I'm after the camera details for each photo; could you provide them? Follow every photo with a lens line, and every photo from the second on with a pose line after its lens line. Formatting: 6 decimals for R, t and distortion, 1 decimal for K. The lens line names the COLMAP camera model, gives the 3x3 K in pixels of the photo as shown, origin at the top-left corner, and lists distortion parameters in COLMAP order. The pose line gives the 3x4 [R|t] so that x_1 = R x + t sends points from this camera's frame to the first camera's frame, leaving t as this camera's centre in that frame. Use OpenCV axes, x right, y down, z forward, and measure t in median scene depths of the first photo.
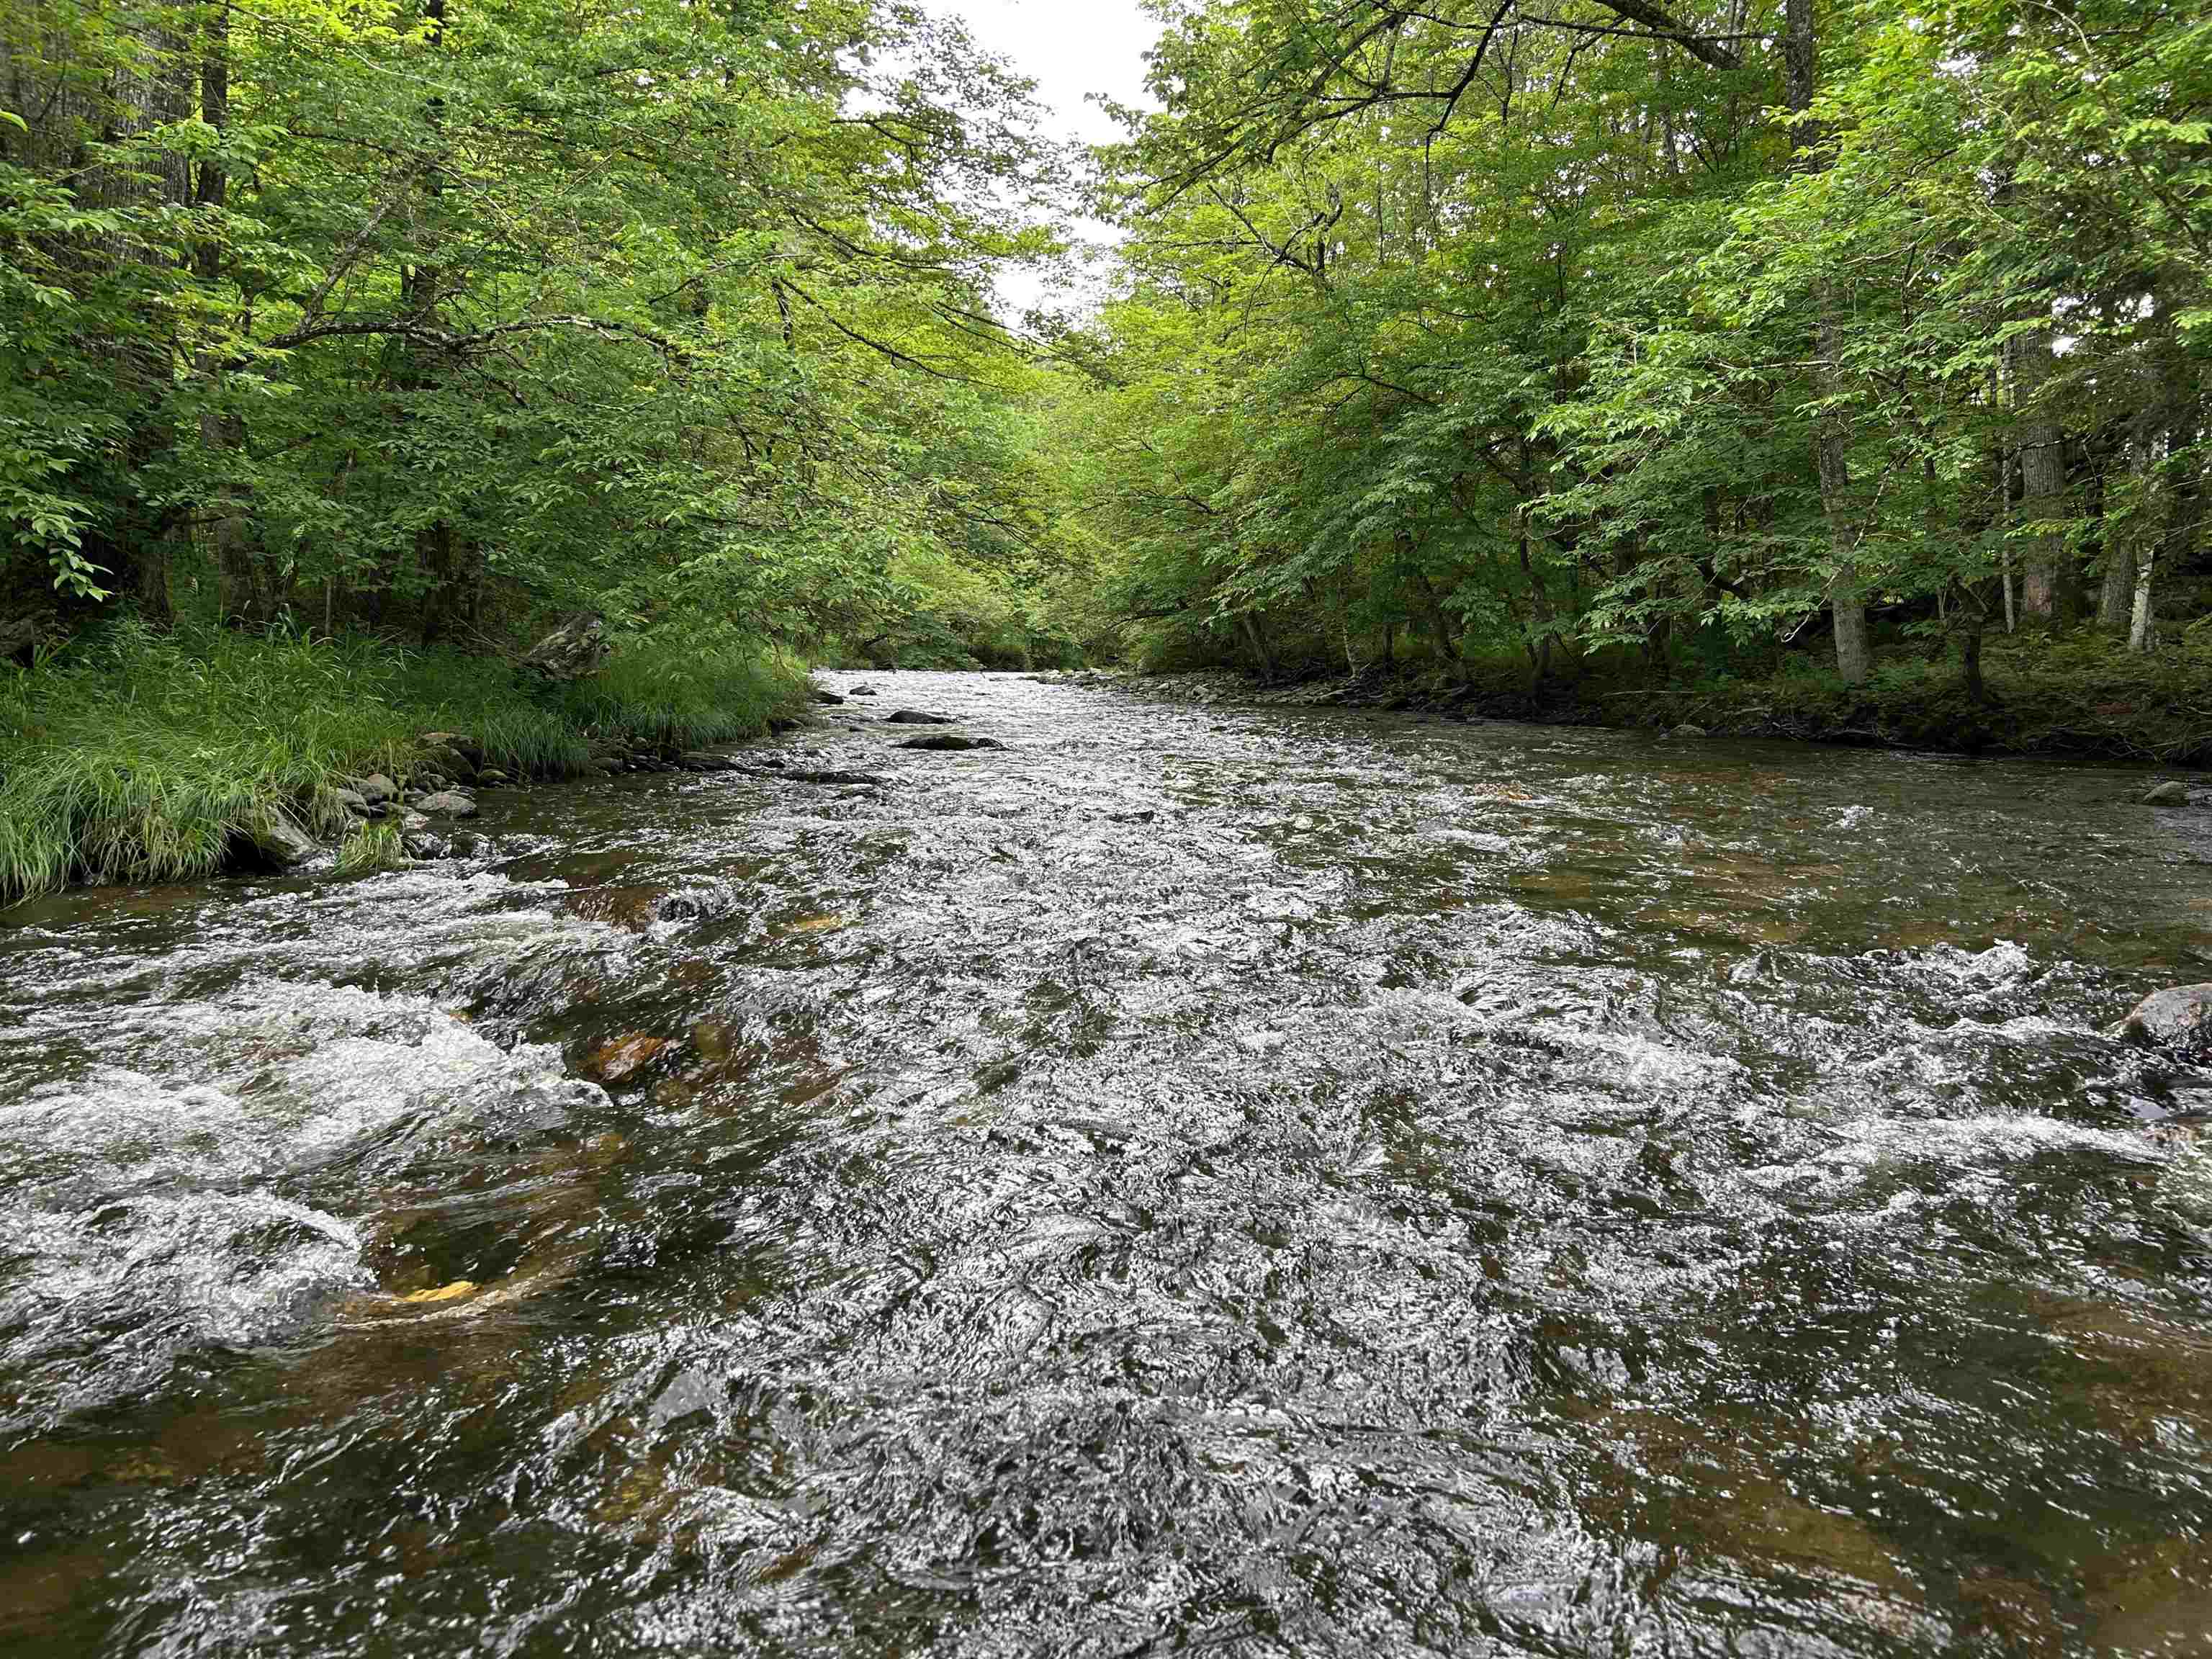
lens RADIAL K [[1516.1, 0, 1131.6], [0, 1516.1, 832.0], [0, 0, 1]] dist [-0.002726, -0.001516]
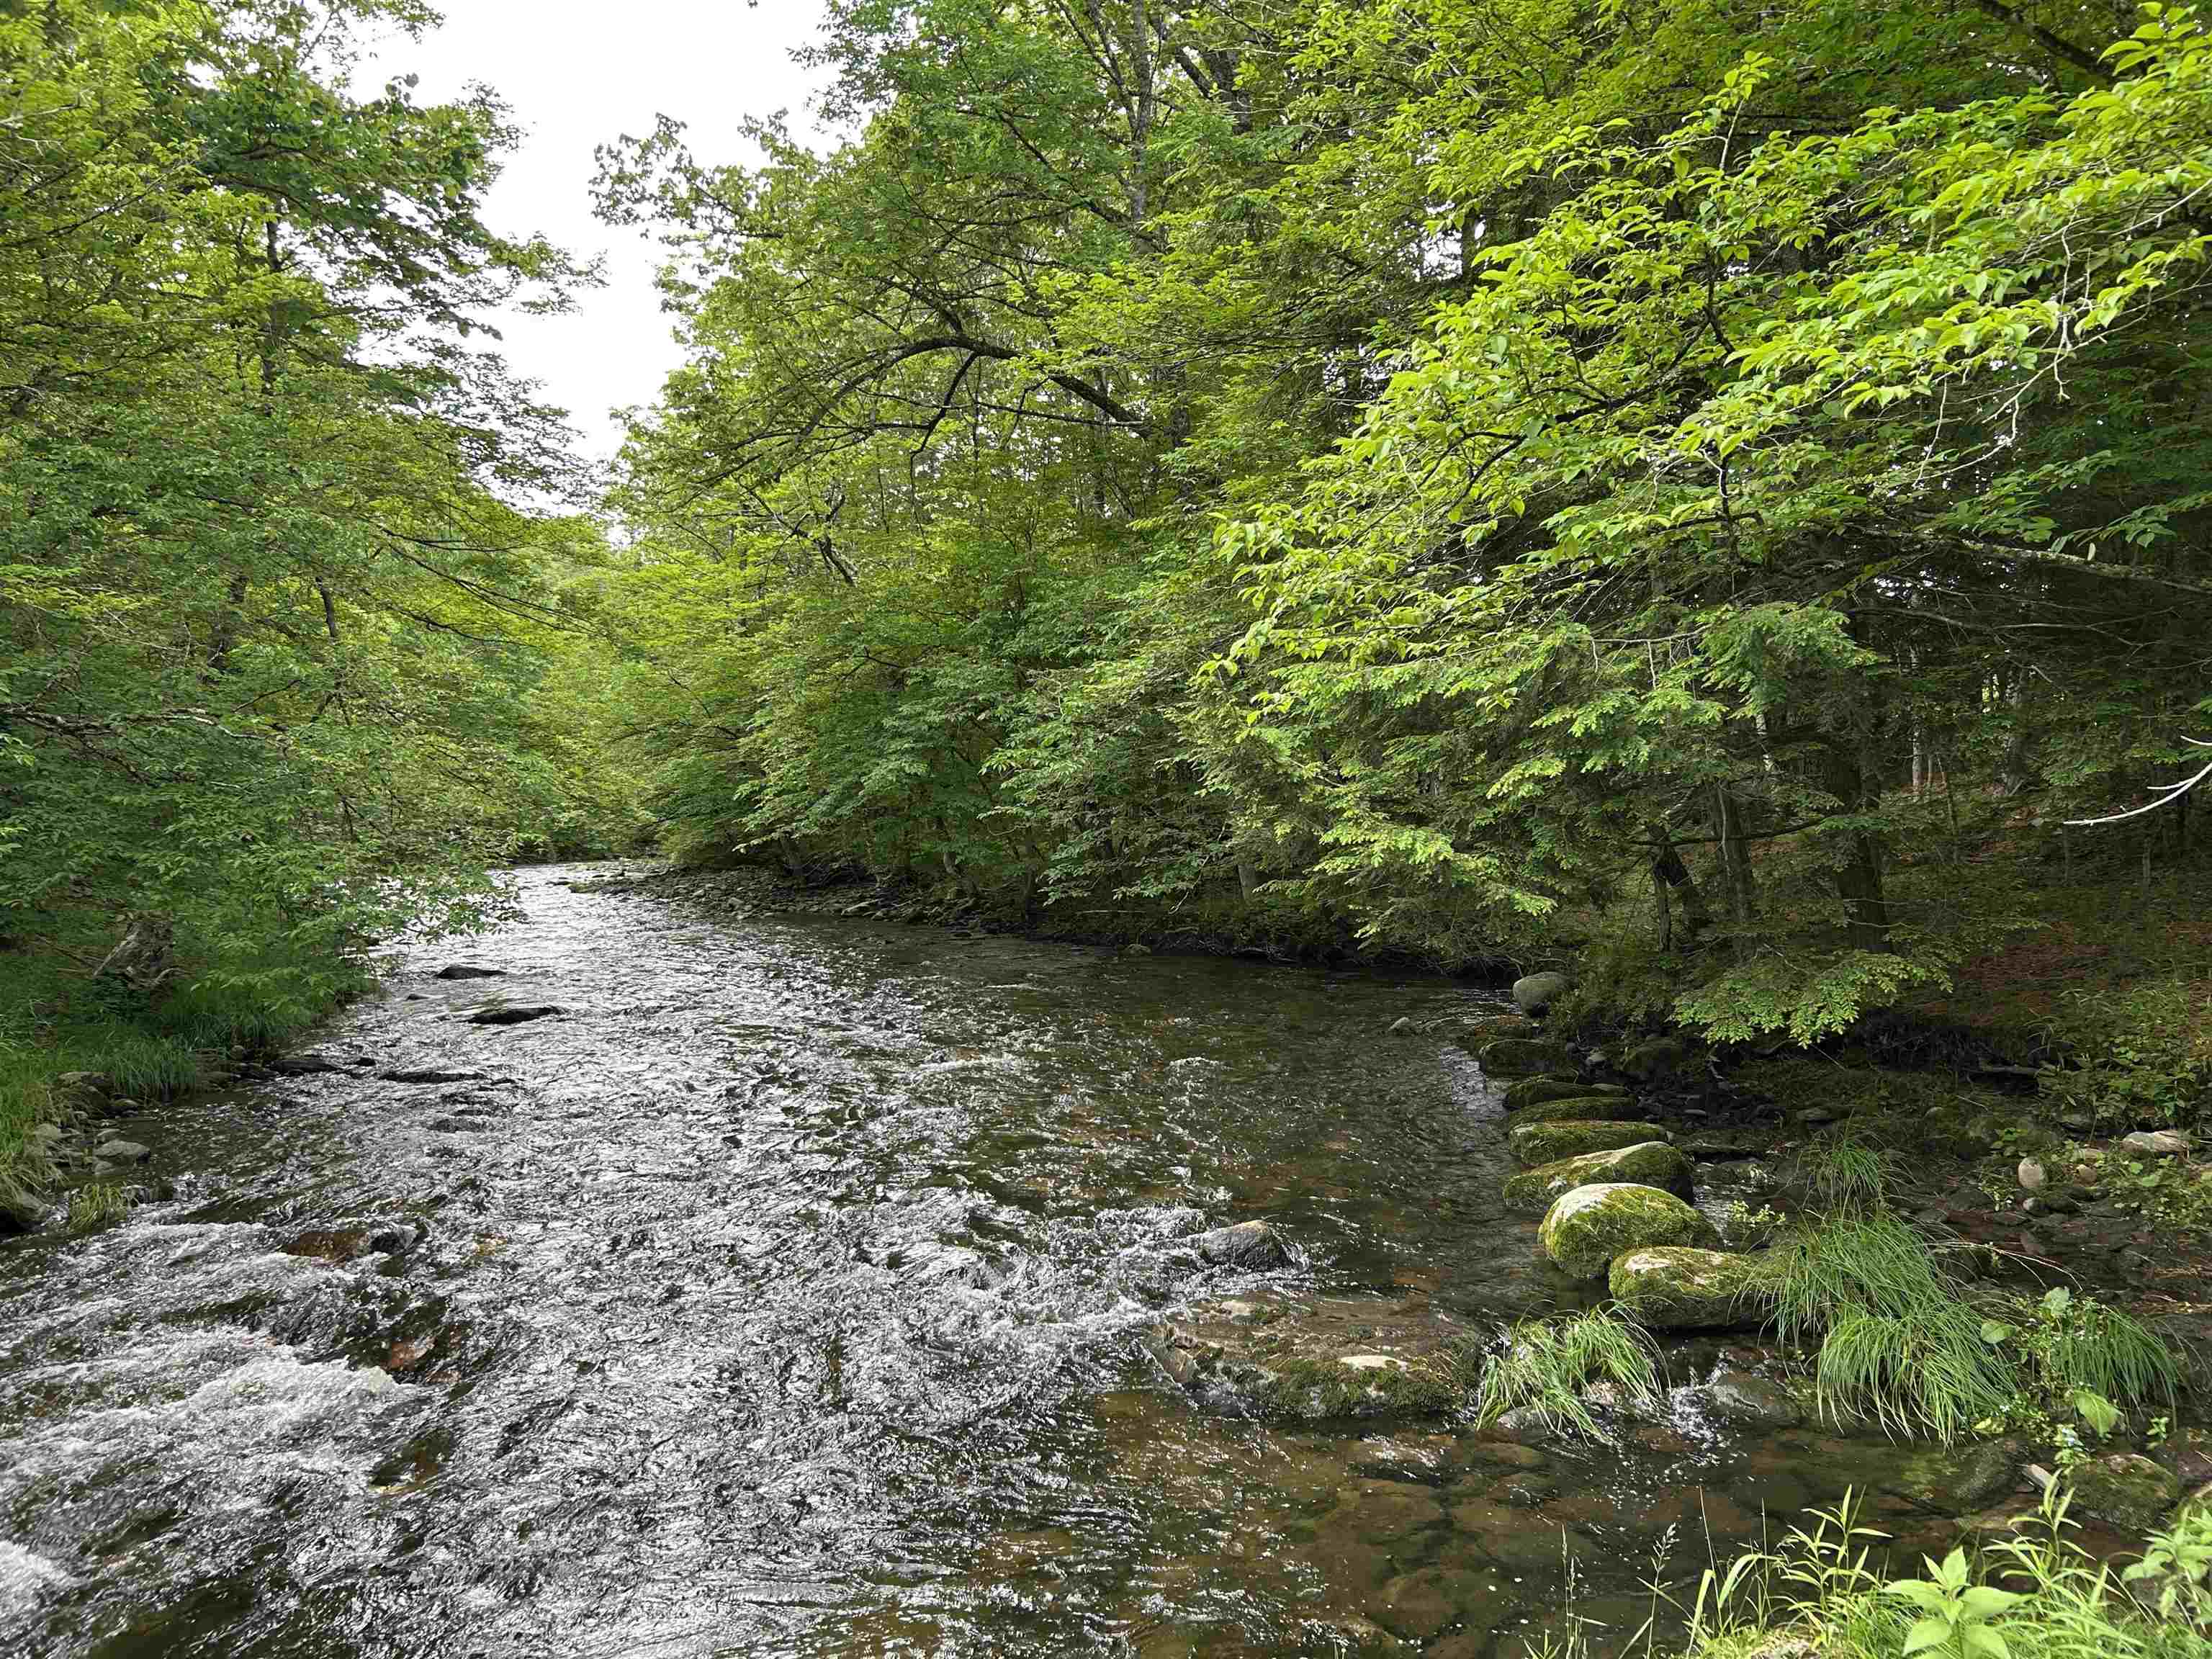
lens RADIAL K [[1516.1, 0, 1131.6], [0, 1516.1, 832.0], [0, 0, 1]] dist [-0.002726, -0.001516]
pose [[0.953643, -0.030444, 0.299397, -0.008985], [0.059121, 0.994435, -0.087195, -0.049864], [-0.295076, 0.100853, 0.950136, -0.190732]]
